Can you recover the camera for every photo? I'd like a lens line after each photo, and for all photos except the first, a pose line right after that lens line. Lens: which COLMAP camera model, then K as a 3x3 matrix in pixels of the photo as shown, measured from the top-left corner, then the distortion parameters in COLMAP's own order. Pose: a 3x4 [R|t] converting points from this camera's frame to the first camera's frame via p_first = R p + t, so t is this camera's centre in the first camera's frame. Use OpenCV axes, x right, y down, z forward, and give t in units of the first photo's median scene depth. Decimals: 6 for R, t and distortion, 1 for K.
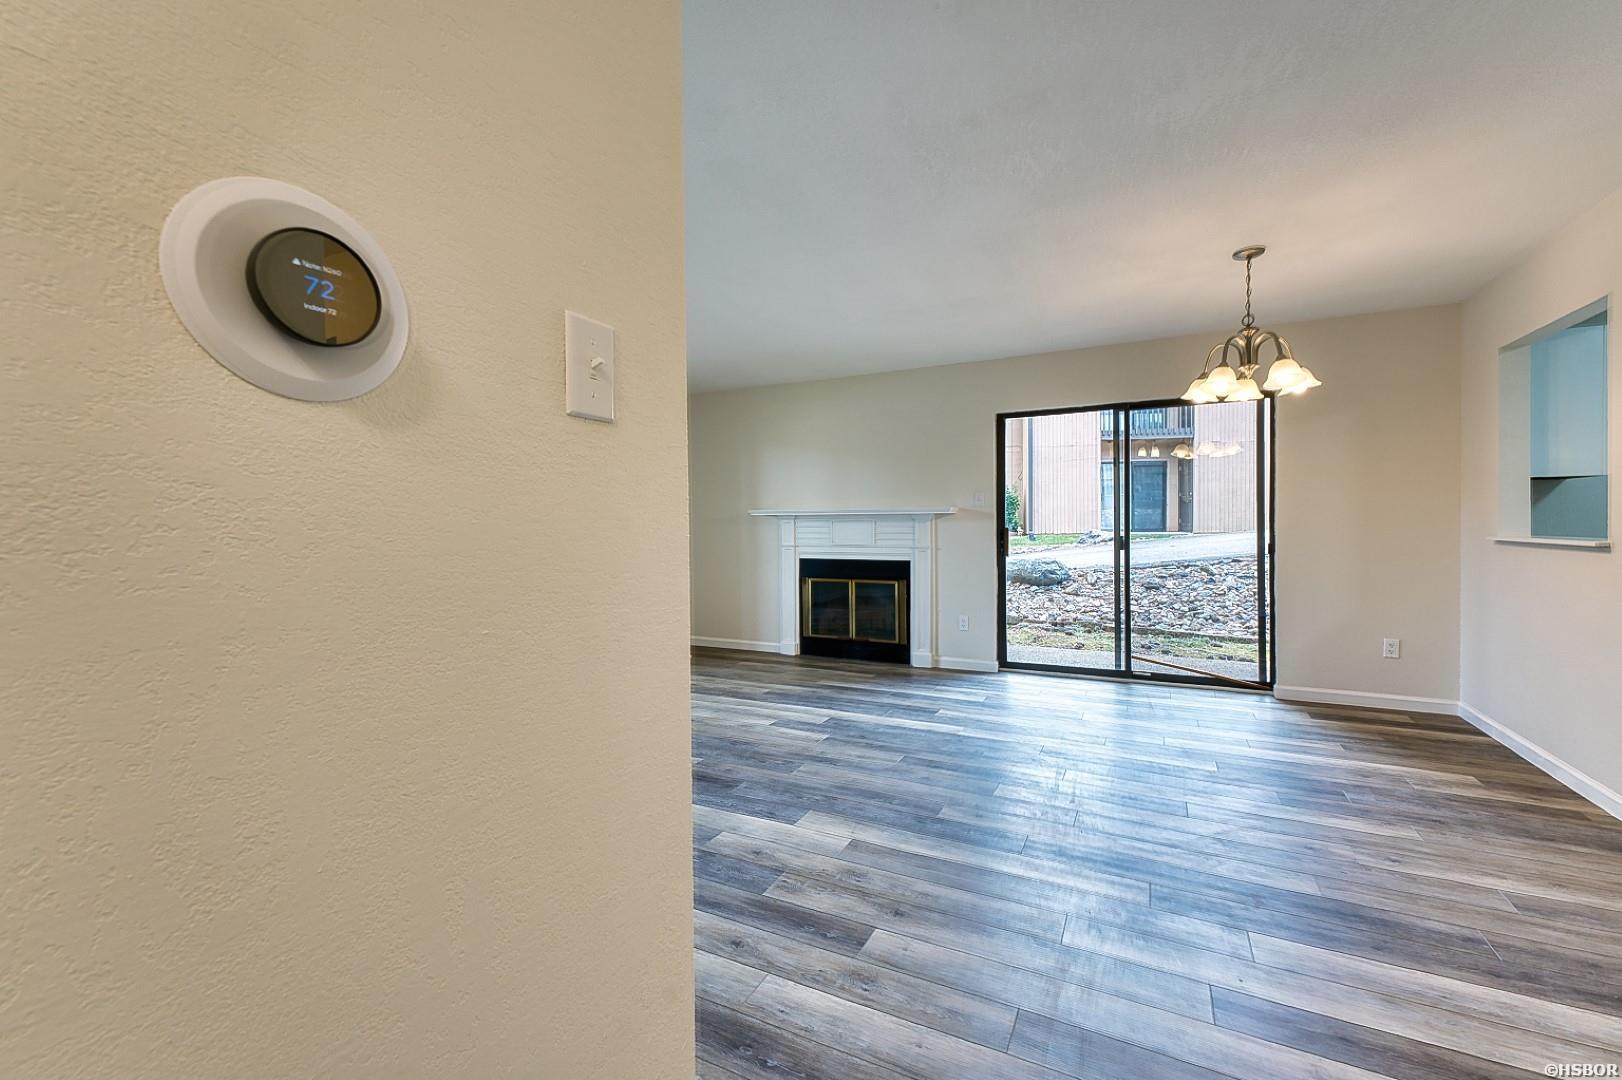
lens RADIAL K [[665.5, 0, 812.4], [0, 665.5, 530.7], [0, 0, 1]] dist [0.000409, 0.006504]
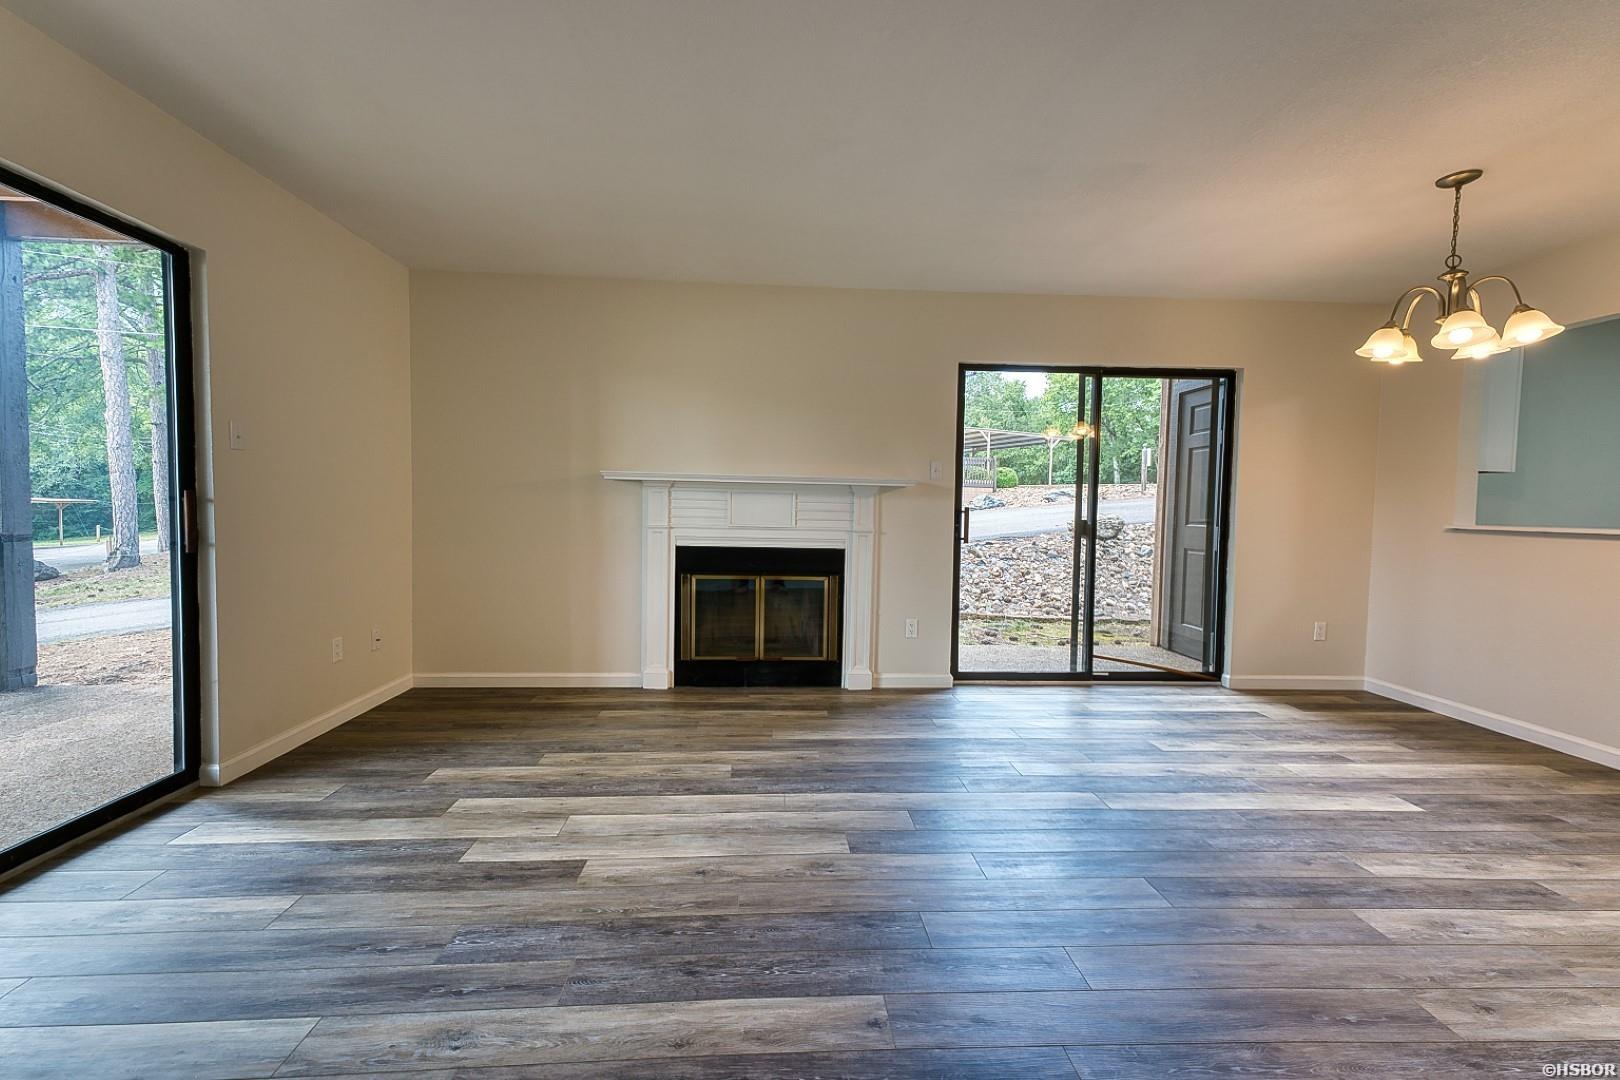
lens RADIAL K [[648.1, 0, 773.1], [0, 648.1, 533.0], [0, 0, 1]] dist [0.013797, -0.000094]
pose [[0.866554, 0.002123, 0.499078, -0.308824], [-0.020021, 0.999334, 0.030511, 0.007707], [-0.498681, -0.036431, 0.866020, 0.449656]]
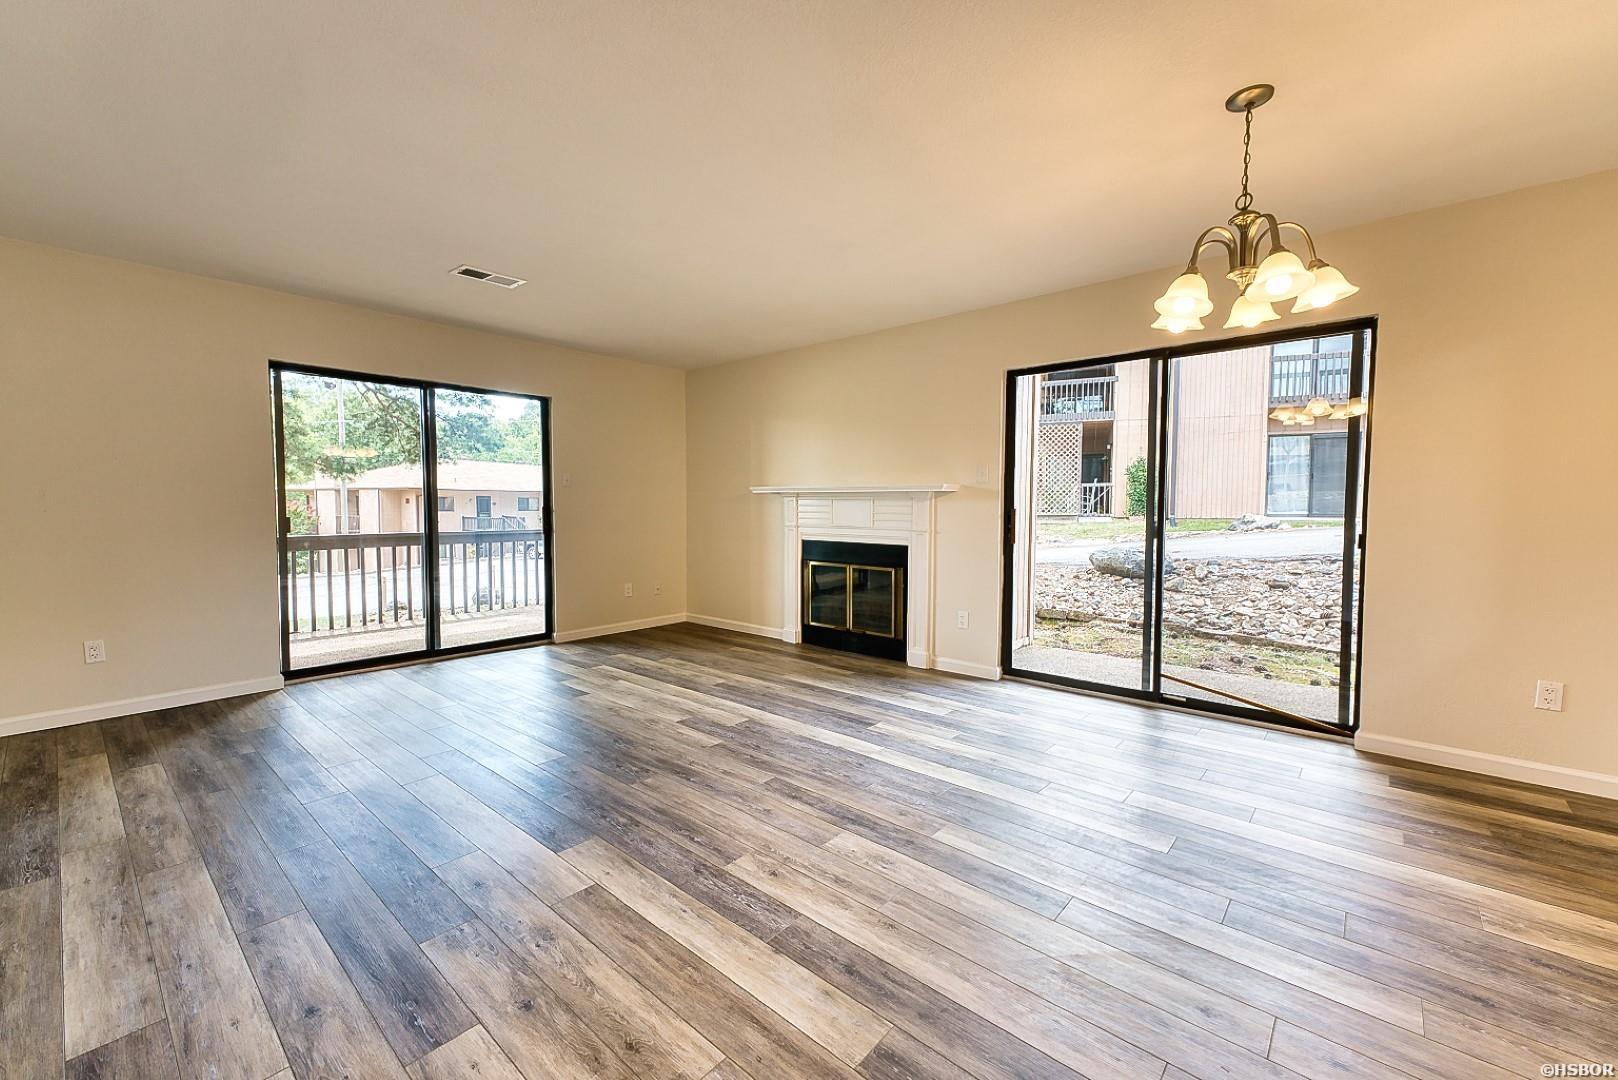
lens RADIAL K [[650.0, 0, 813.9], [0, 650.0, 534.4], [0, 0, 1]] dist [0.010491, -0.000297]
pose [[0.968998, 0.022048, -0.246082, 0.257931], [-0.013377, 0.999231, 0.036852, 0.001153], [0.246705, -0.032418, 0.968548, 0.154952]]
